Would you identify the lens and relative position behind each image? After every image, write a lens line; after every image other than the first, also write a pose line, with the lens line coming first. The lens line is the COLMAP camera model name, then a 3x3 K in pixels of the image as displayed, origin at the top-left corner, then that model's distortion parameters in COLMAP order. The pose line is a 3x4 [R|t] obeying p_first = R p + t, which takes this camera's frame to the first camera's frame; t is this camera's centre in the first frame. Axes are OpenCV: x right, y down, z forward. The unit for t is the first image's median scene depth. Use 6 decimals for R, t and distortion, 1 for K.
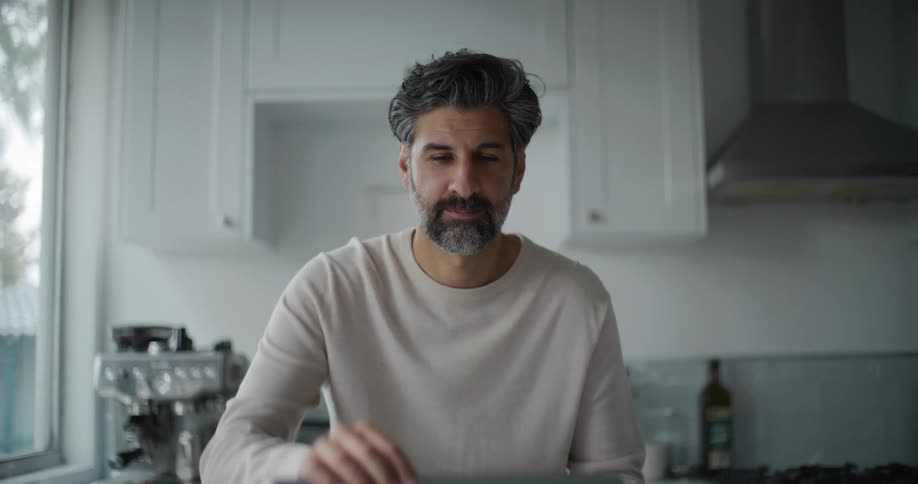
lens RADIAL K [[1214.5, 0, 456.8], [0, 1214.5, 237.7], [0, 0, 1]] dist [-0.069447, 0.000000]
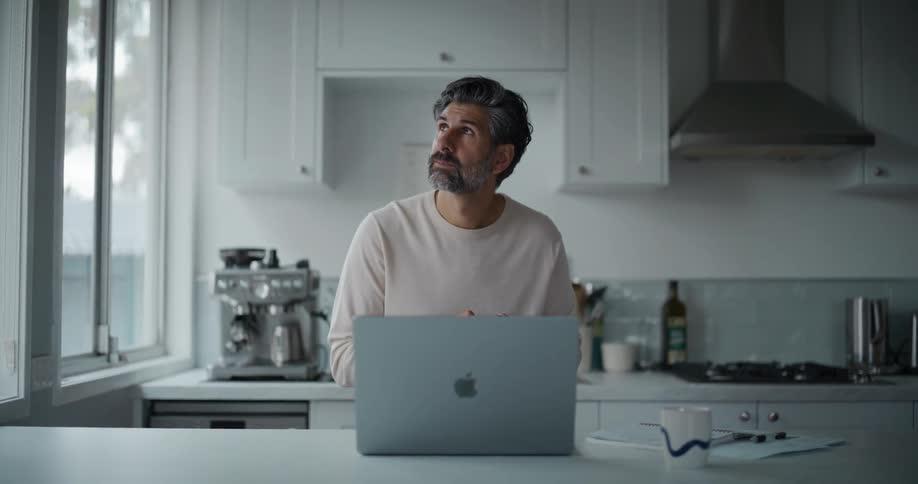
lens RADIAL K [[1214.5, 0, 456.6], [0, 1214.5, 240.6], [0, 0, 1]] dist [-0.069447, 0.000000]
pose [[0.999801, 0.013193, 0.014959, -0.044655], [-0.013955, 0.998550, 0.052000, -0.007752], [-0.014251, -0.052199, 0.998535, -0.323893]]
